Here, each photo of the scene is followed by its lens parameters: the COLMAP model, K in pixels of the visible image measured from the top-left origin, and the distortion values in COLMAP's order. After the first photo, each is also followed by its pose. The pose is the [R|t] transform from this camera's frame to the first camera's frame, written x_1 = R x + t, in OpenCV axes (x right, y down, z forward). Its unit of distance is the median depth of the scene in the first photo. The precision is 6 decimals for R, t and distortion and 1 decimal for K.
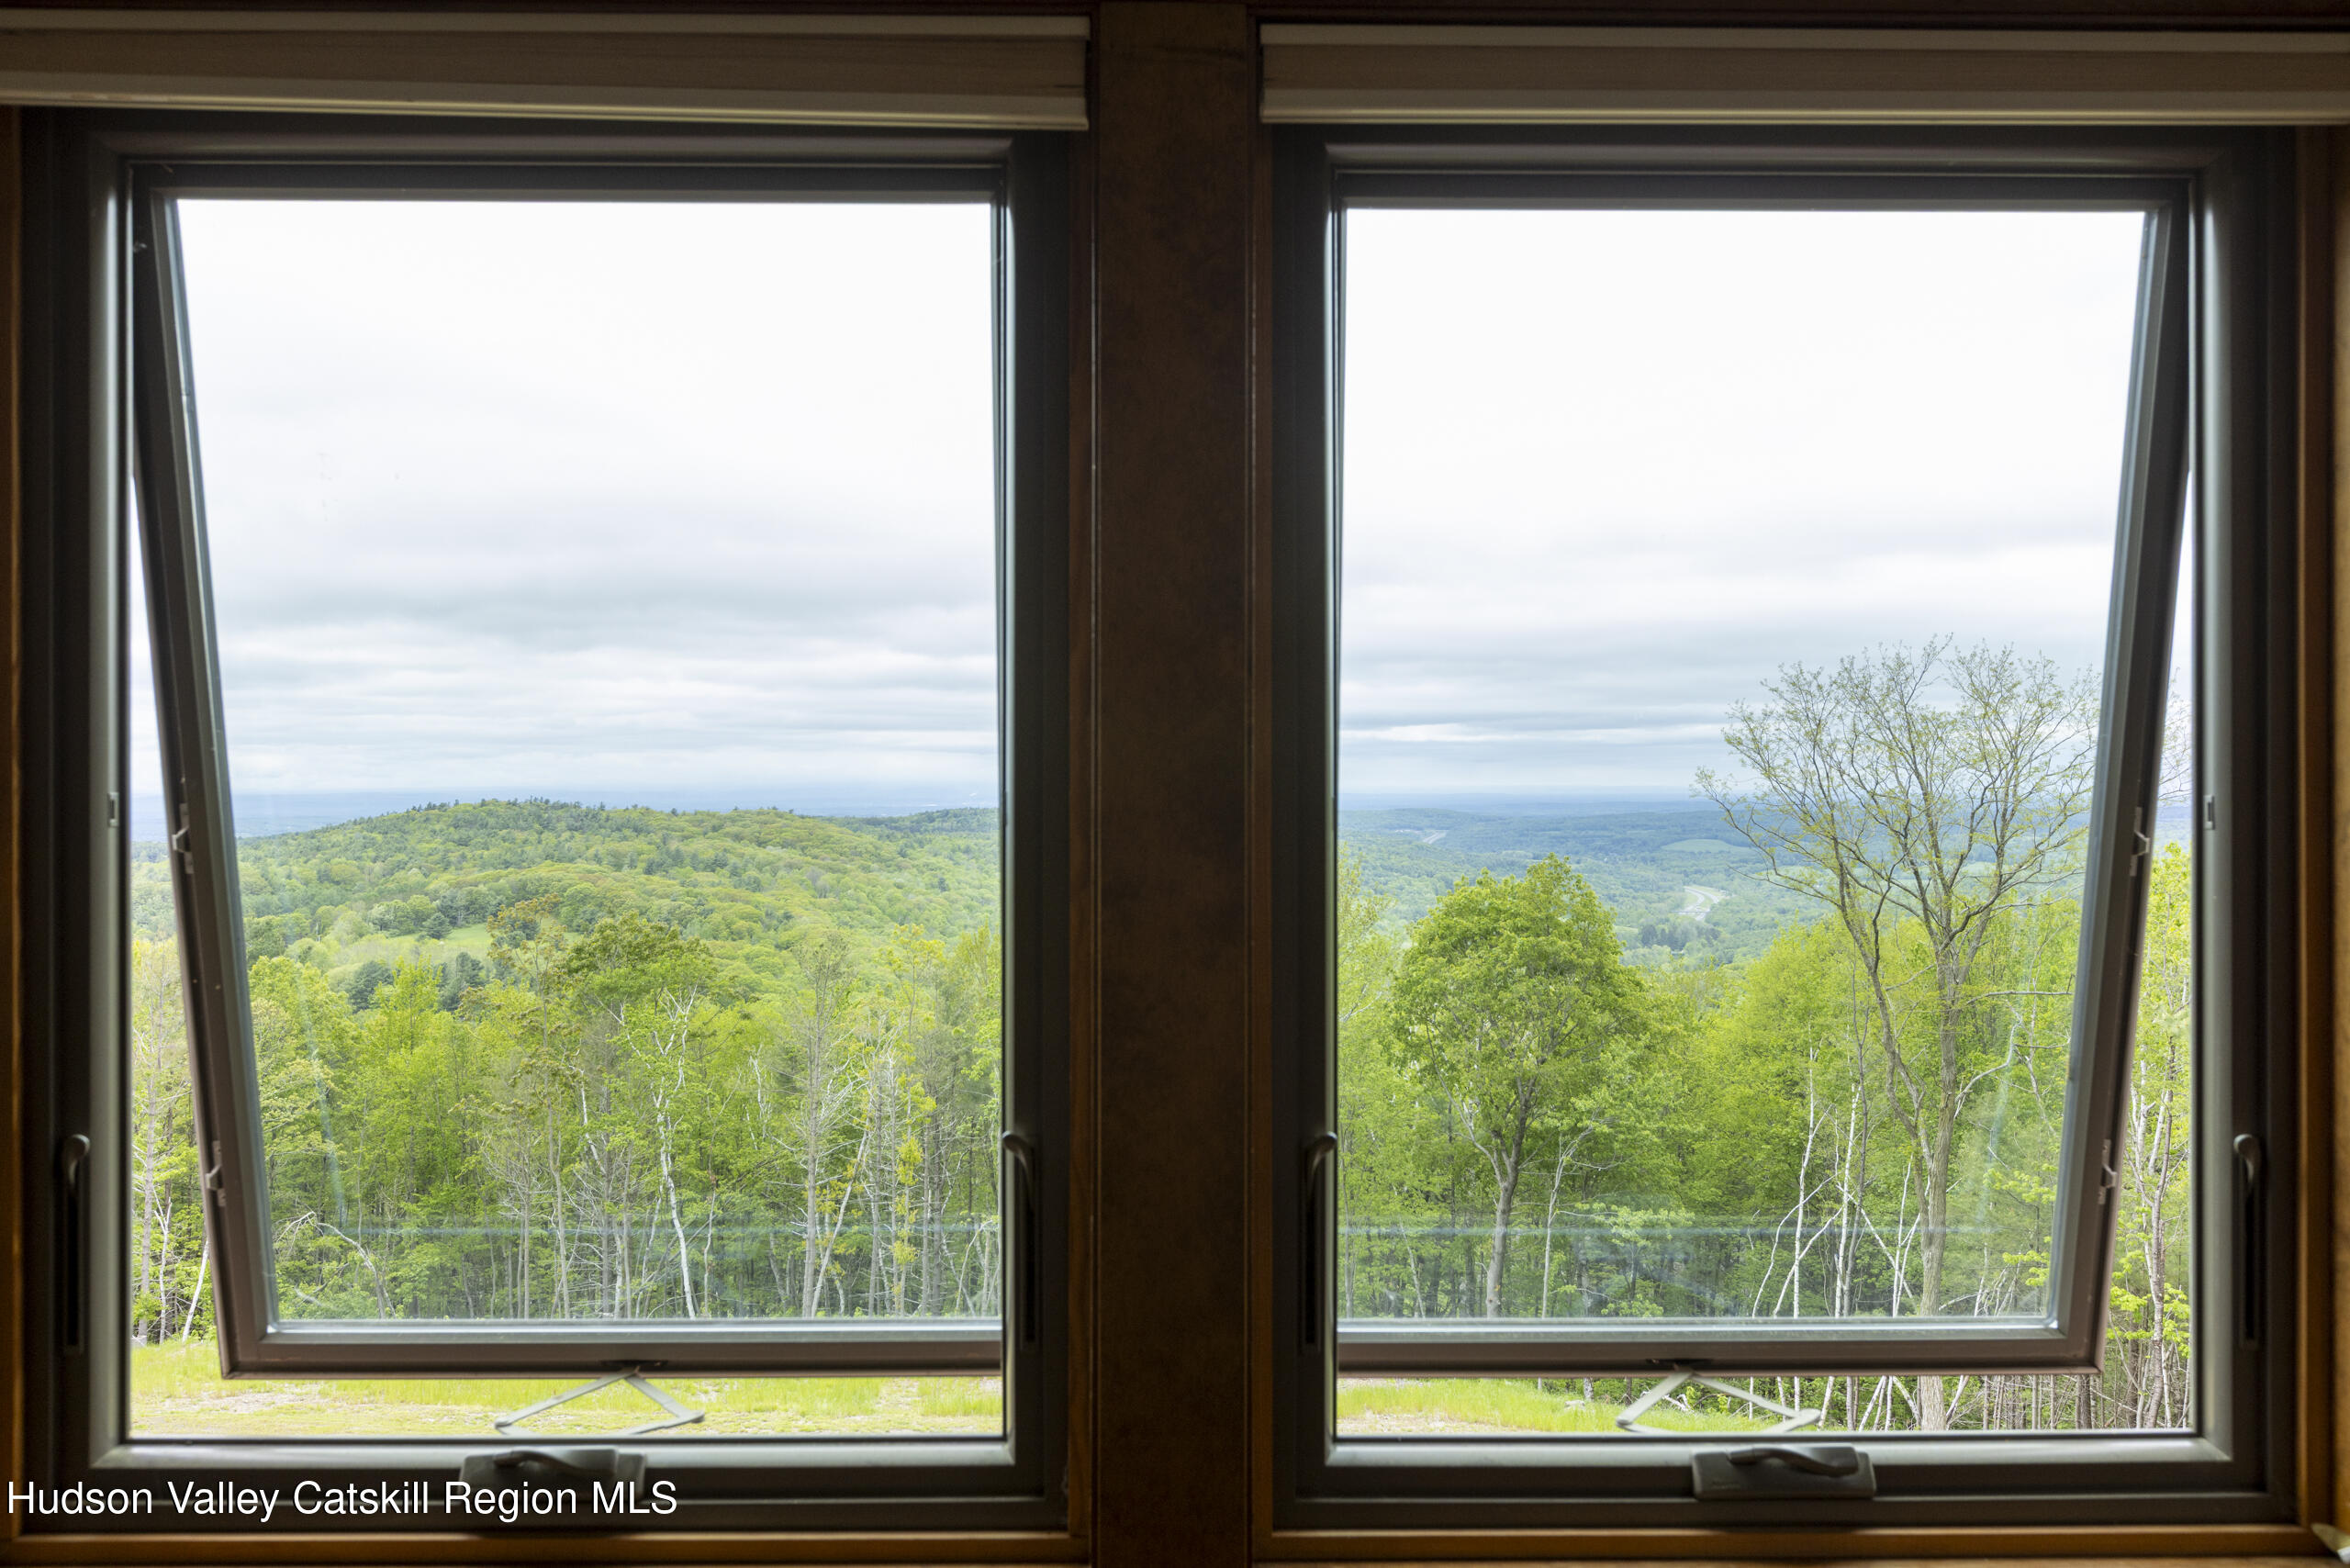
lens RADIAL K [[1803.7, 0, 1175.0], [0, 1803.7, 784.0], [0, 0, 1]] dist [0.005413, 0.002531]
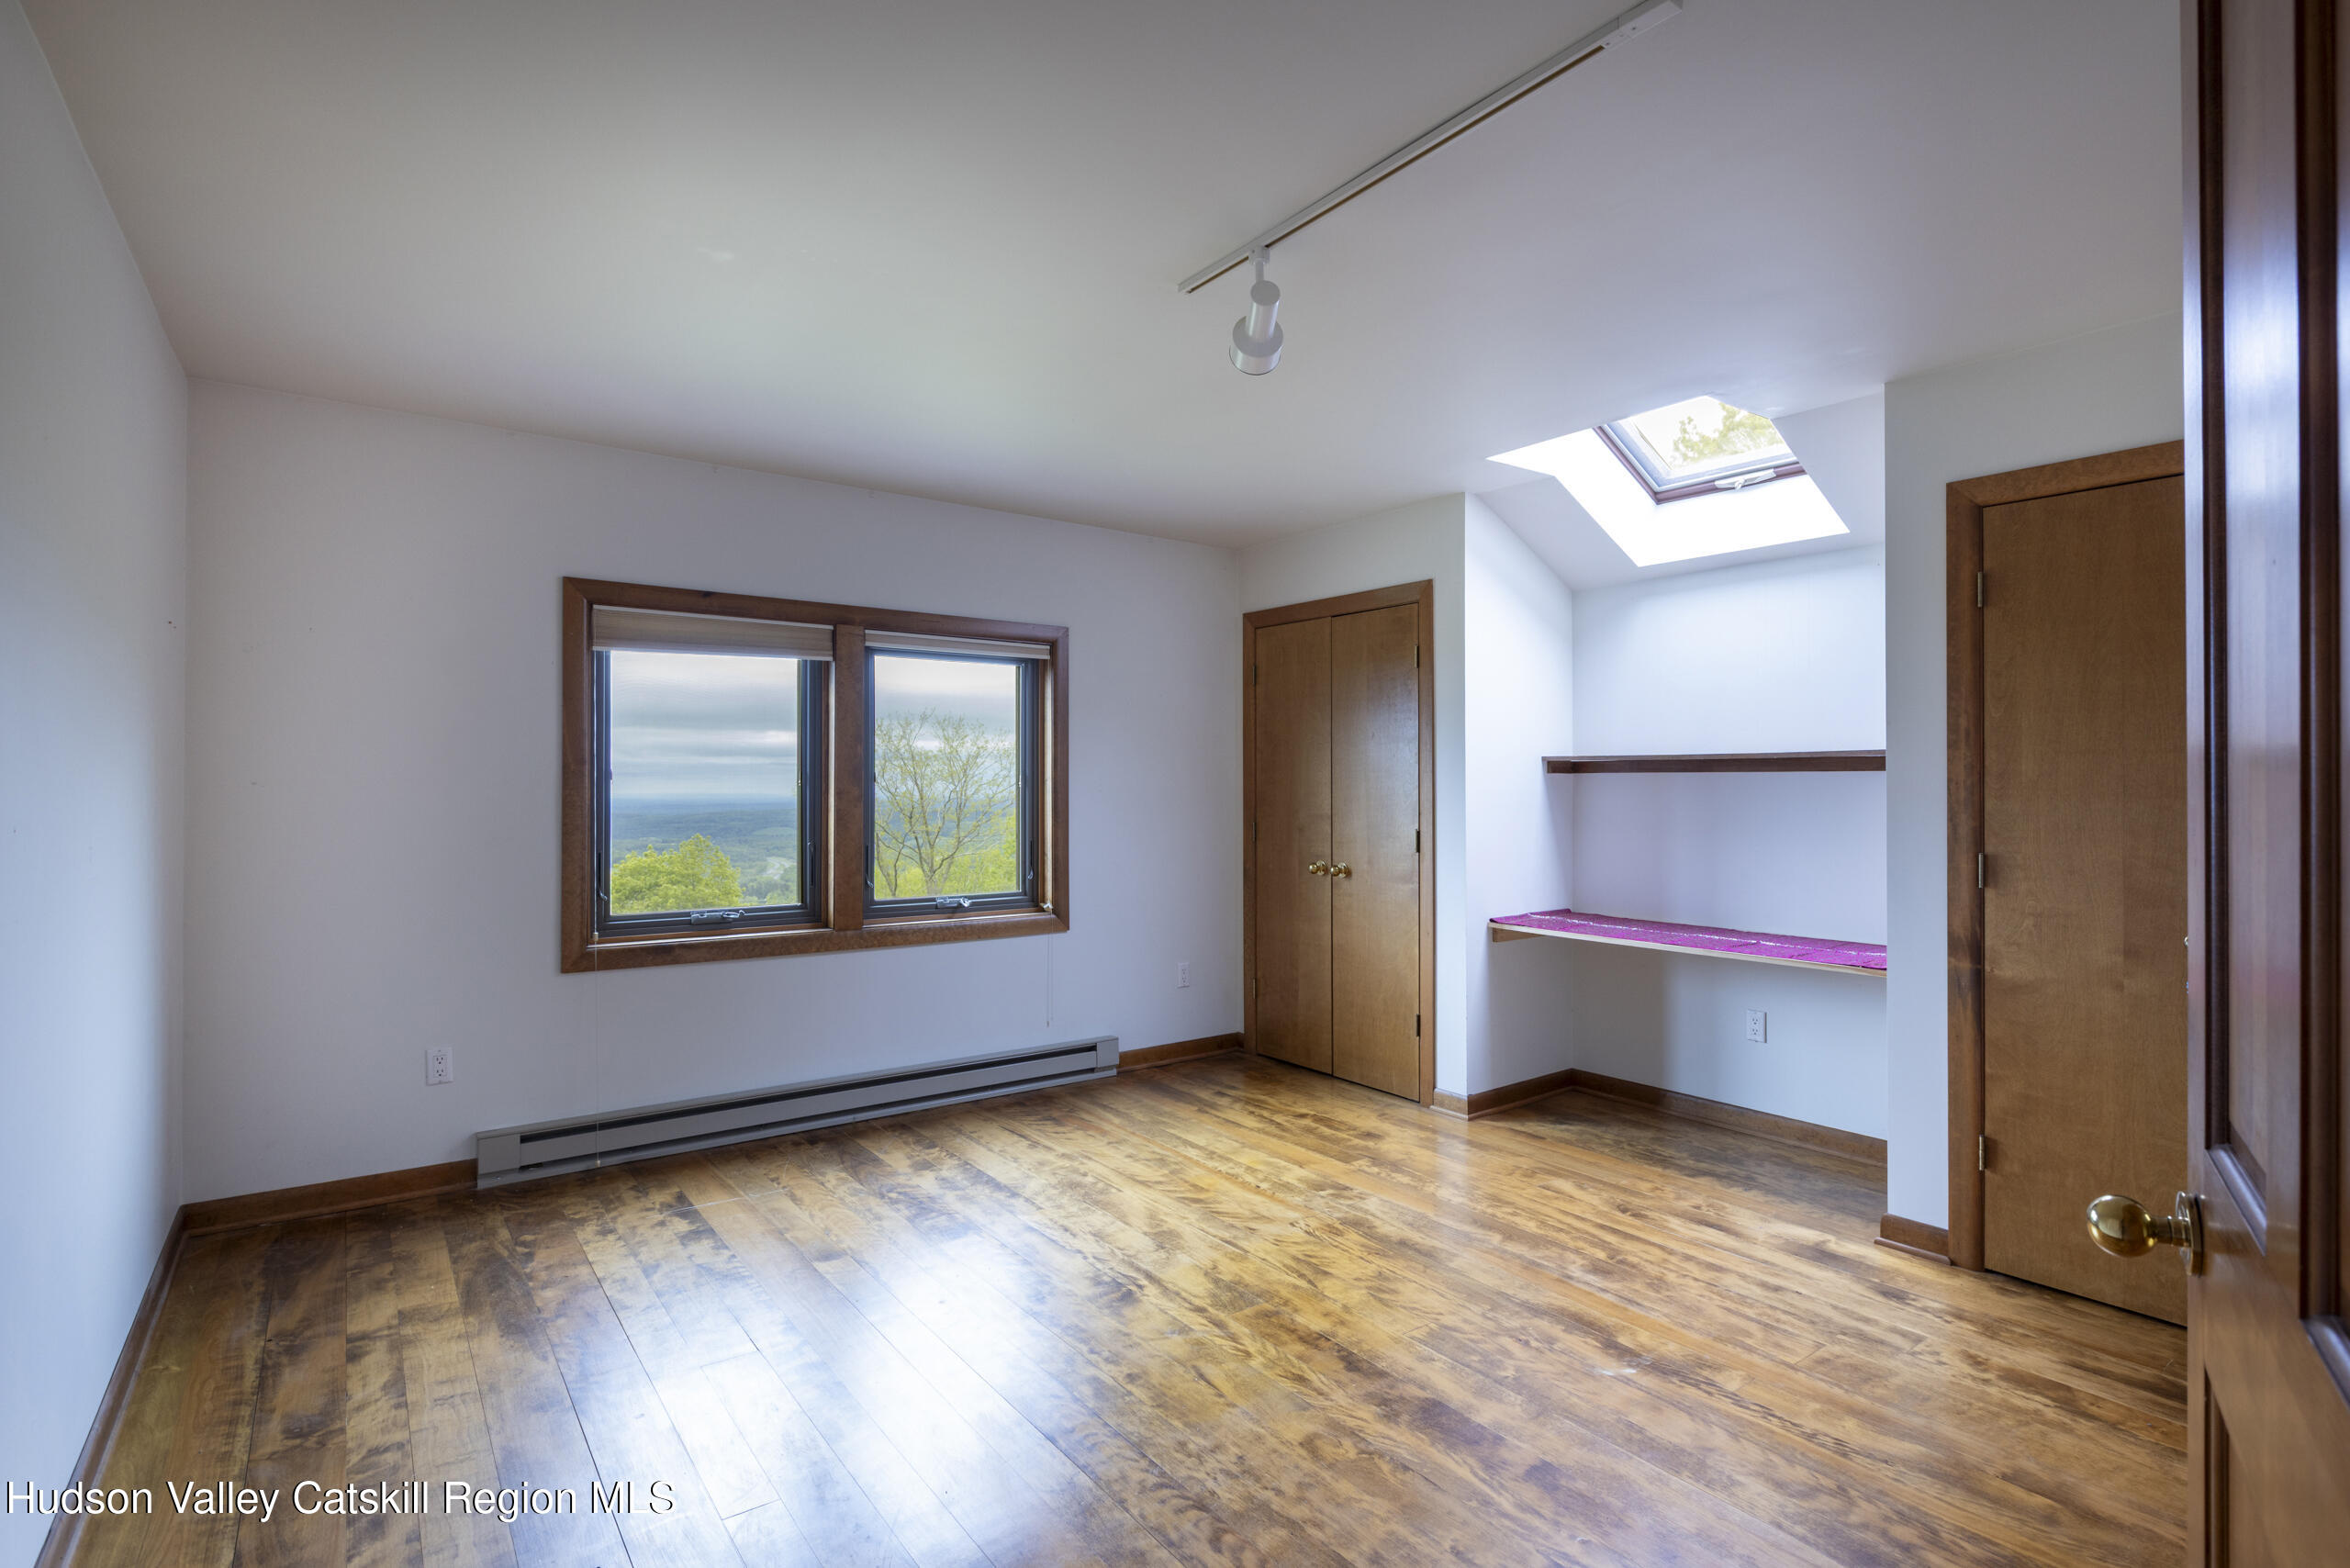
lens RADIAL K [[1141.0, 0, 1175.0], [0, 1141.0, 784.0], [0, 0, 1]] dist [0.000070, -0.000003]
pose [[0.812901, -0.000207, 0.582401, -0.055879], [0.004420, 0.999973, -0.005815, 0.002375], [-0.582384, 0.007301, 0.812881, -0.106785]]
